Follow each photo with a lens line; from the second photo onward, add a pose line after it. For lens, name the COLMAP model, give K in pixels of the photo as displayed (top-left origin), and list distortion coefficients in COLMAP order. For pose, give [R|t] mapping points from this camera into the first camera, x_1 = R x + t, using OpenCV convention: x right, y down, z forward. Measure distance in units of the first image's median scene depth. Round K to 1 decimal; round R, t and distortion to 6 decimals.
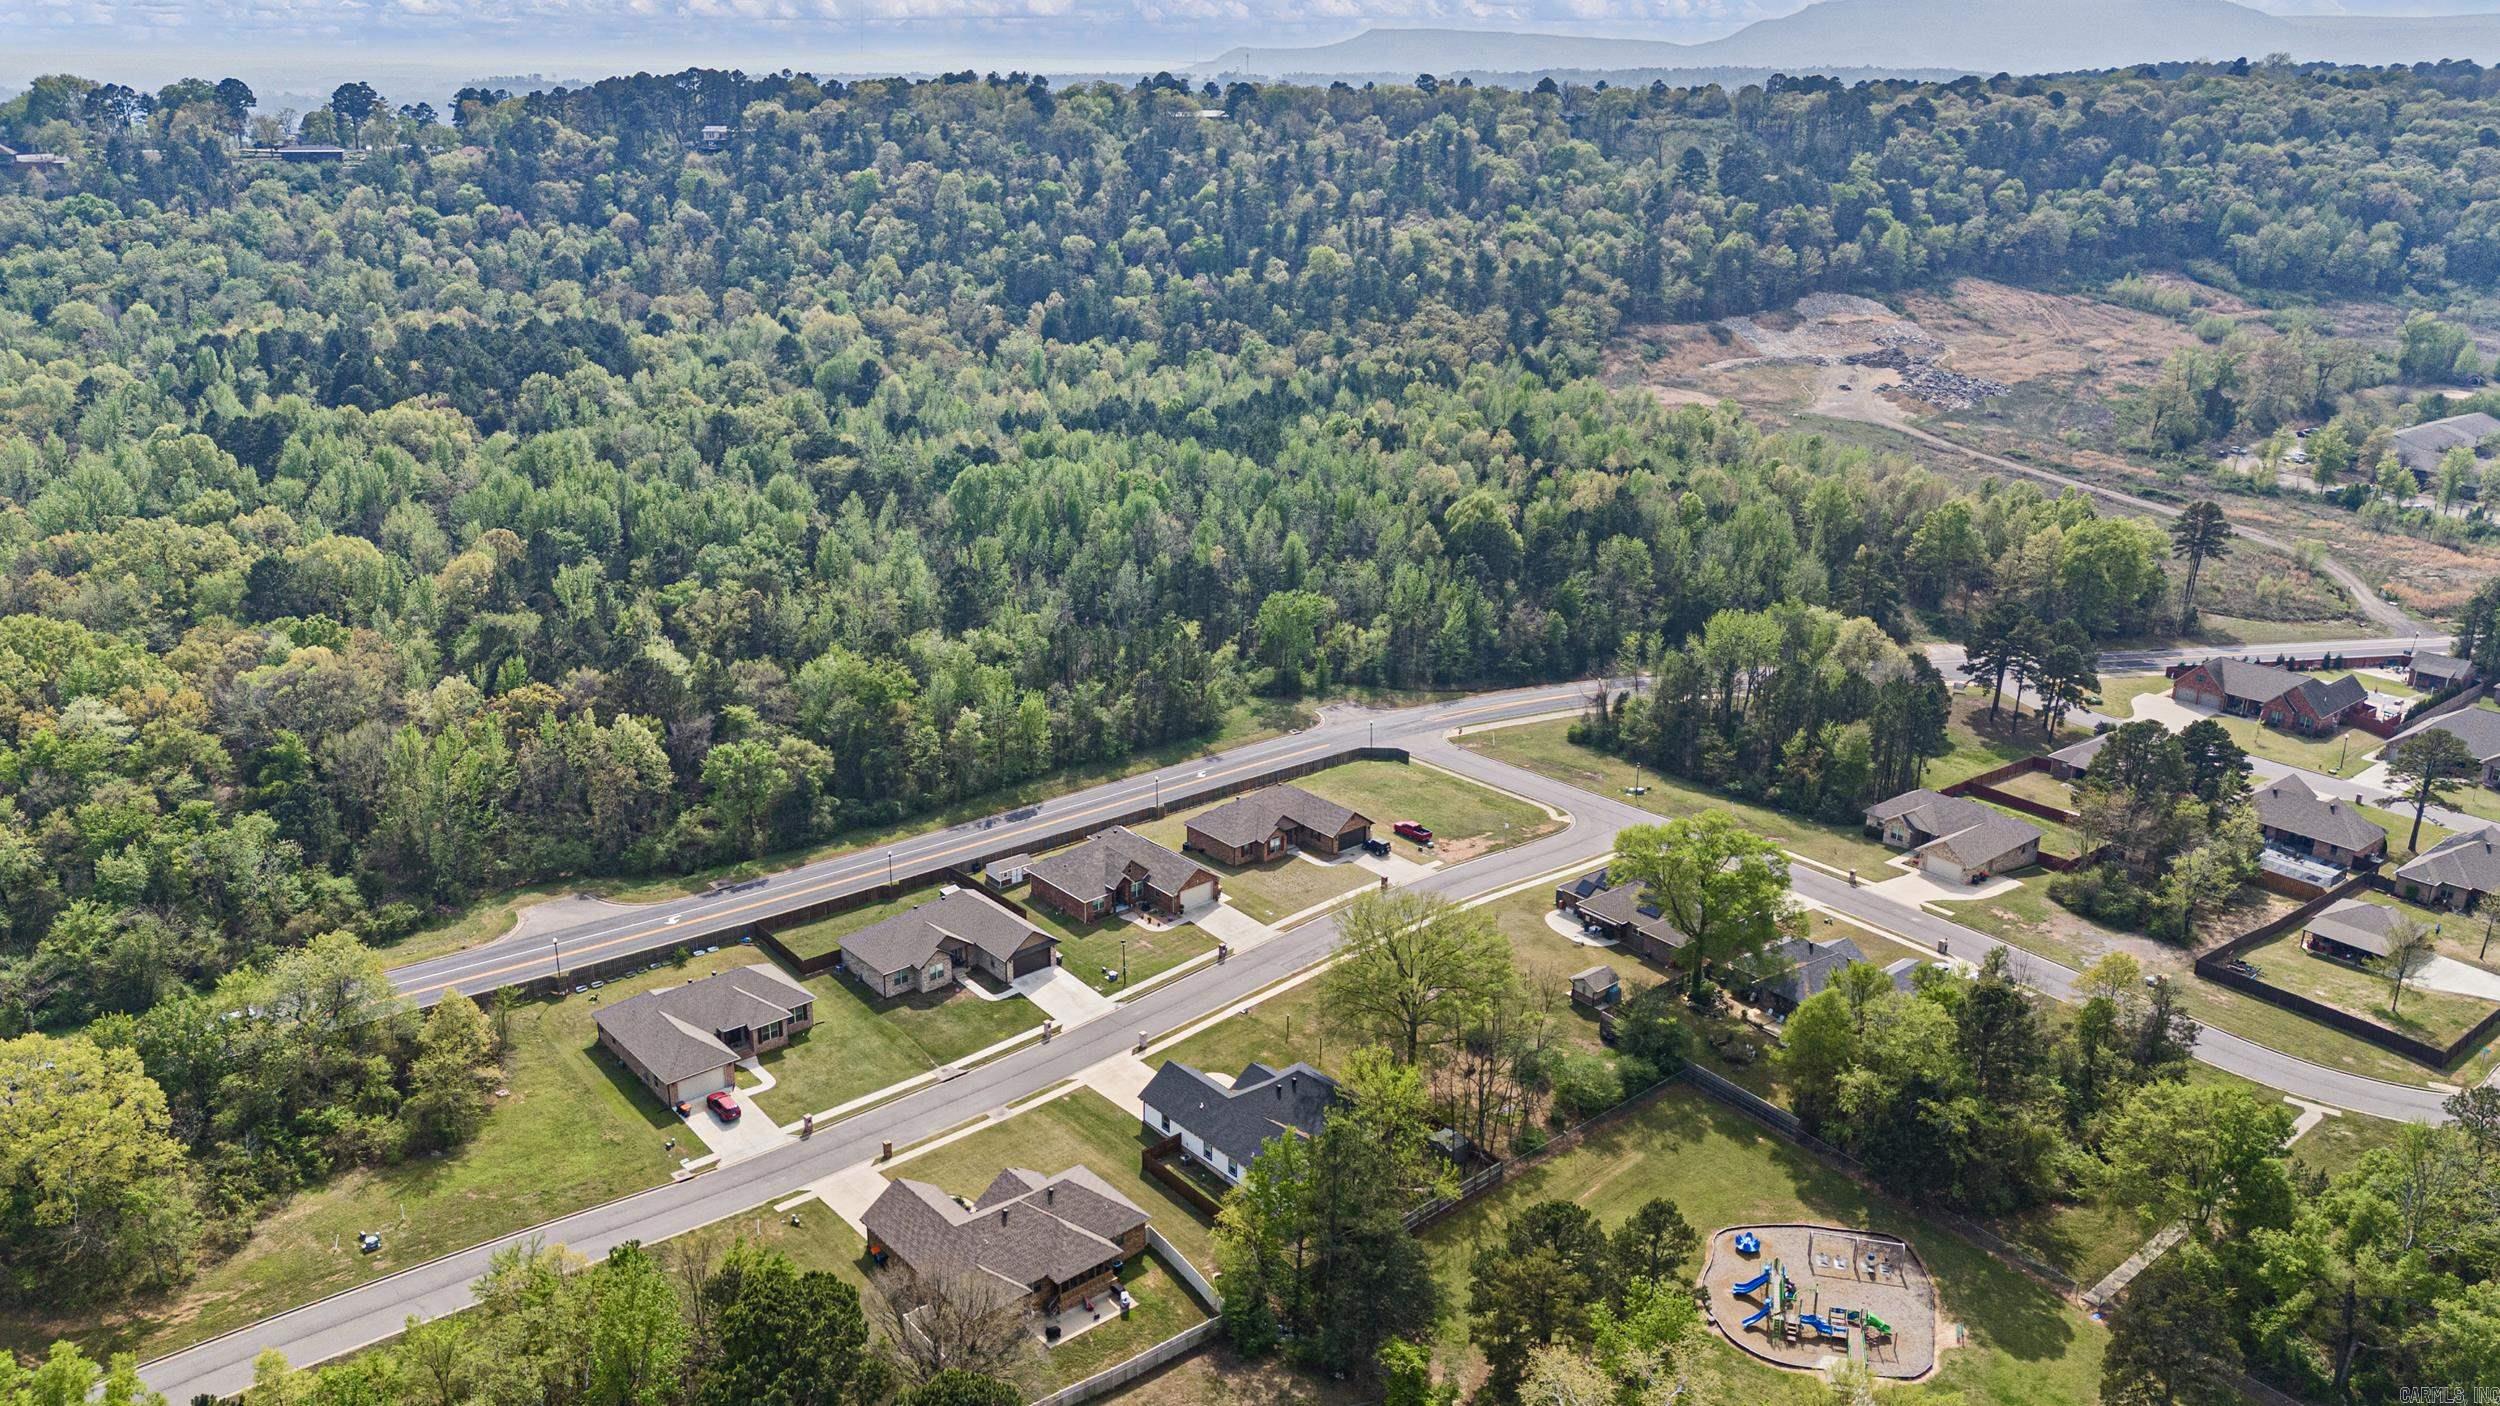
lens RADIAL K [[1824.0, 0, 1250.0], [0, 1824.0, 703.0], [0, 0, 1]] dist [0.100278, -0.122616]
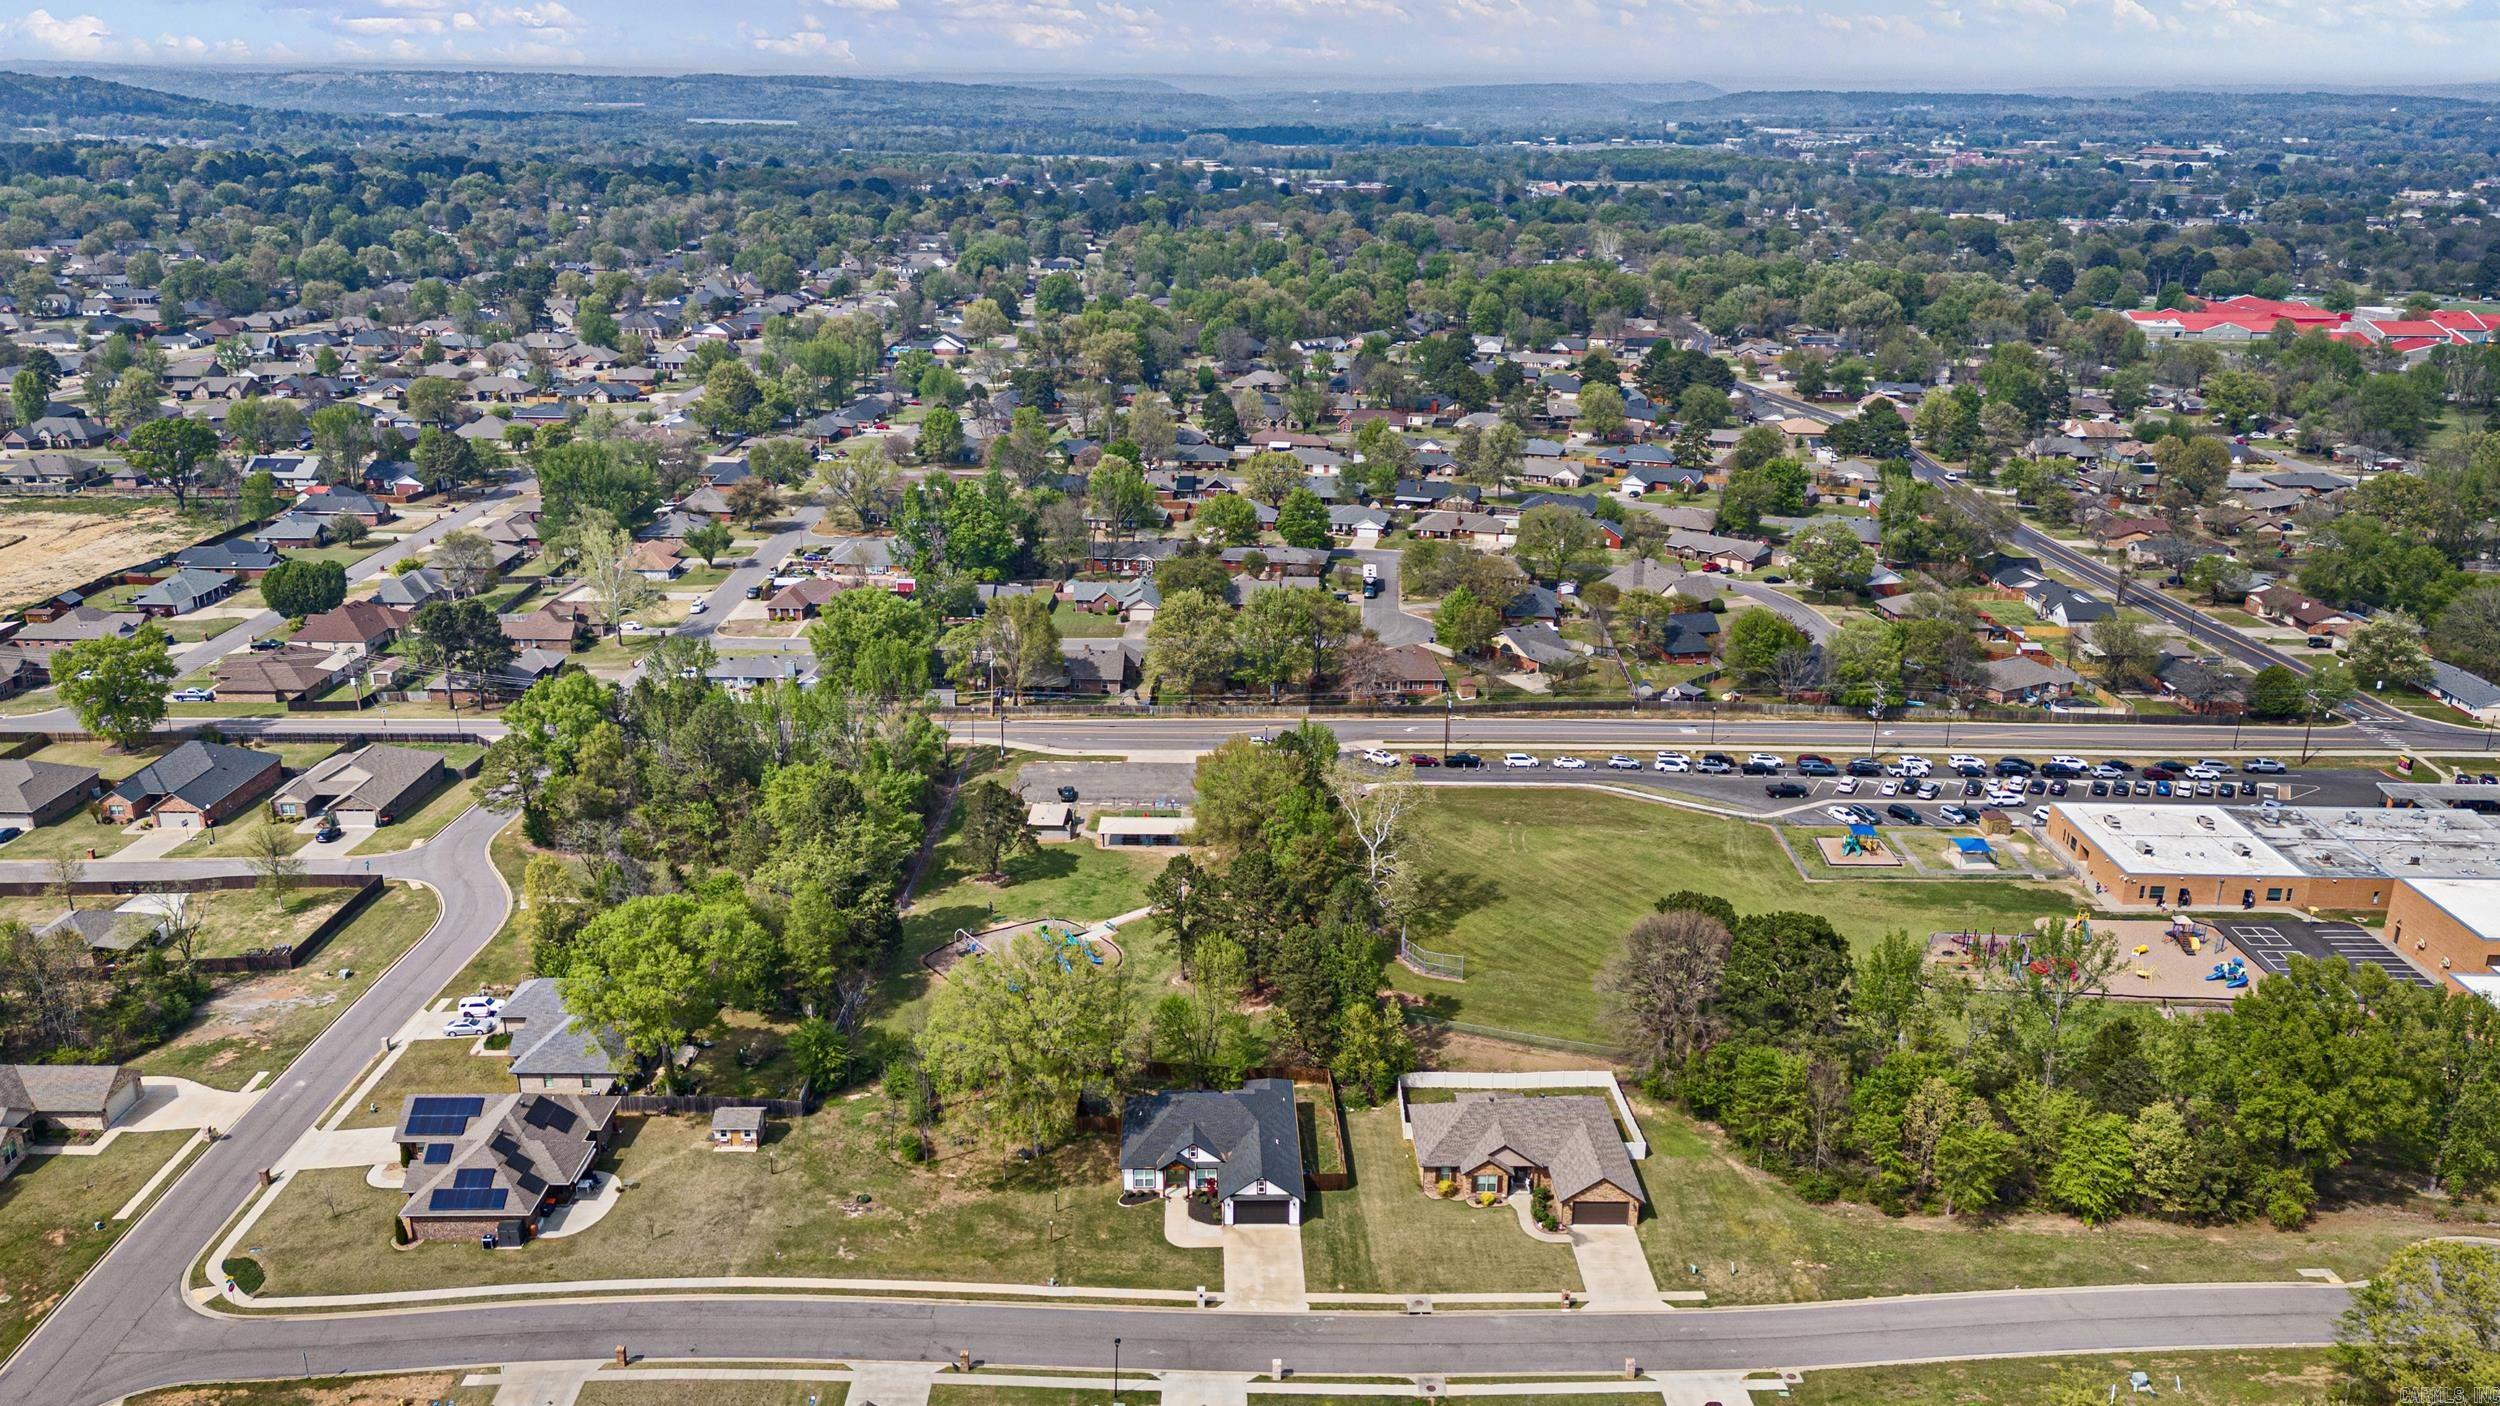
lens RADIAL K [[1824.0, 0, 1250.0], [0, 1824.0, 703.0], [0, 0, 1]] dist [0.100278, -0.122616]
pose [[-0.766956, -0.218714, 0.603276, -0.475927], [0.192852, 0.818101, 0.541774, -0.432179], [-0.612034, 0.531860, -0.585269, 1.245013]]
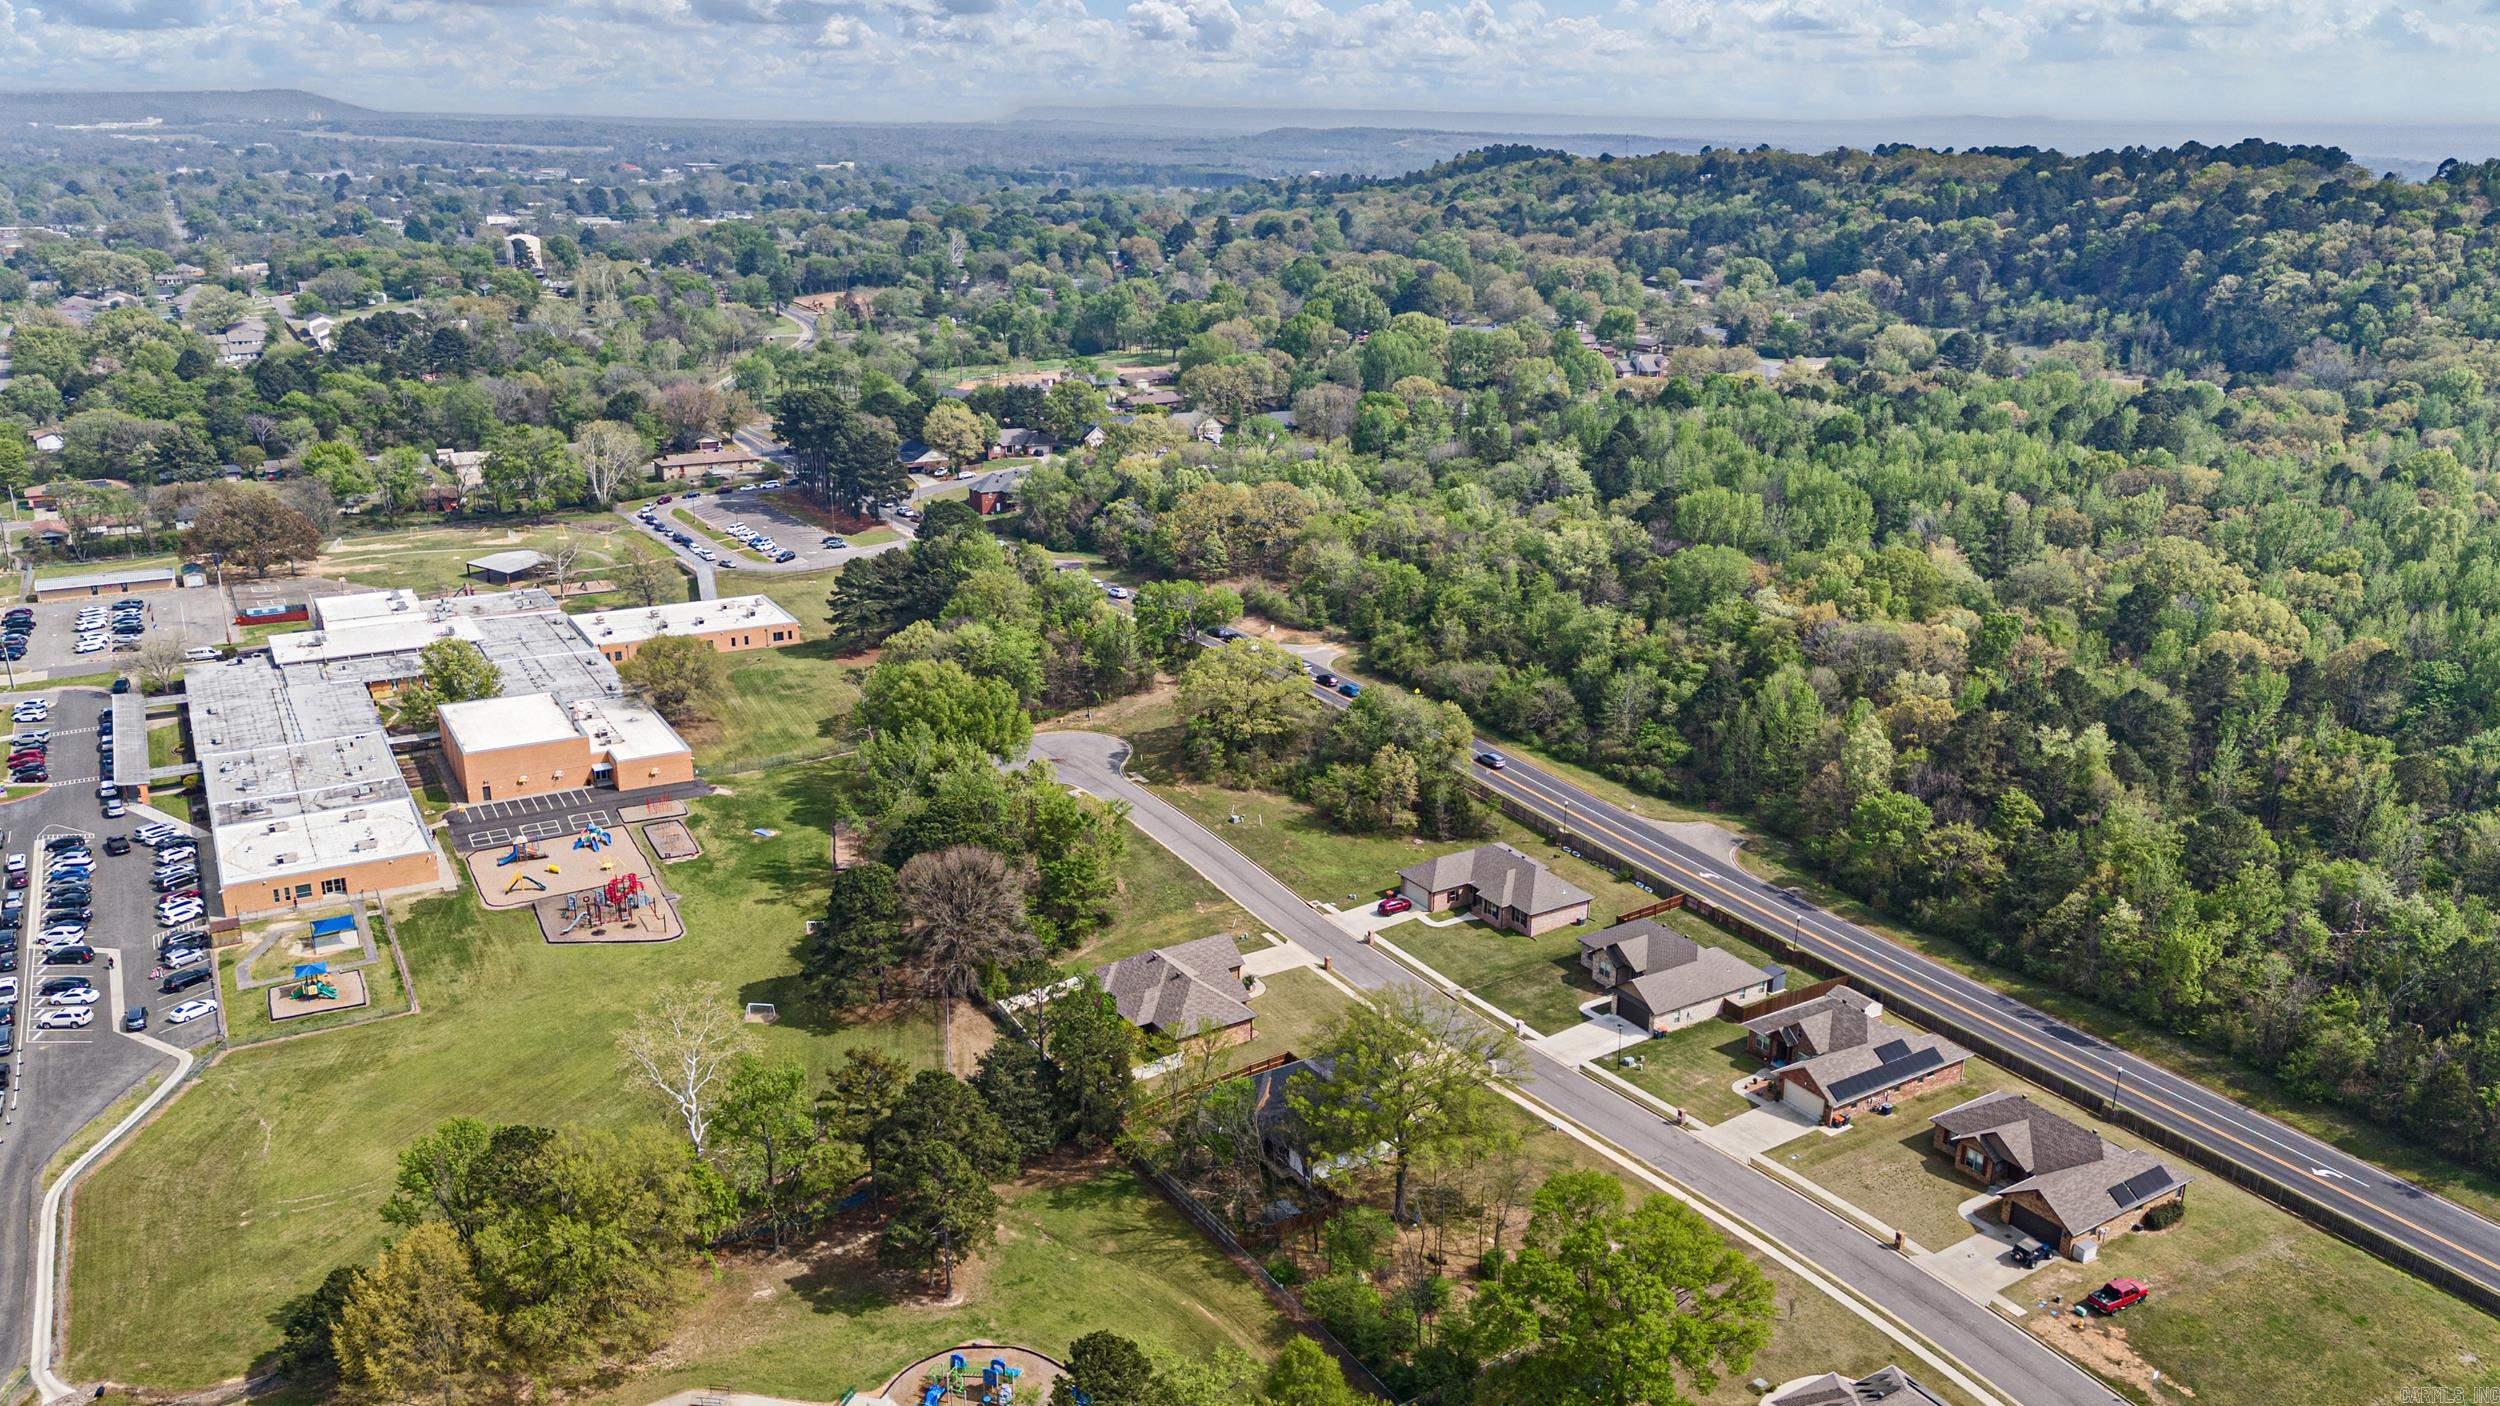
lens RADIAL K [[1824.0, 0, 1250.0], [0, 1824.0, 703.0], [0, 0, 1]] dist [0.100278, -0.122616]
pose [[-0.147046, 0.289565, -0.945796, 0.816454], [-0.331734, 0.886373, 0.322947, -0.263763], [0.931842, 0.361241, -0.034279, 0.790950]]
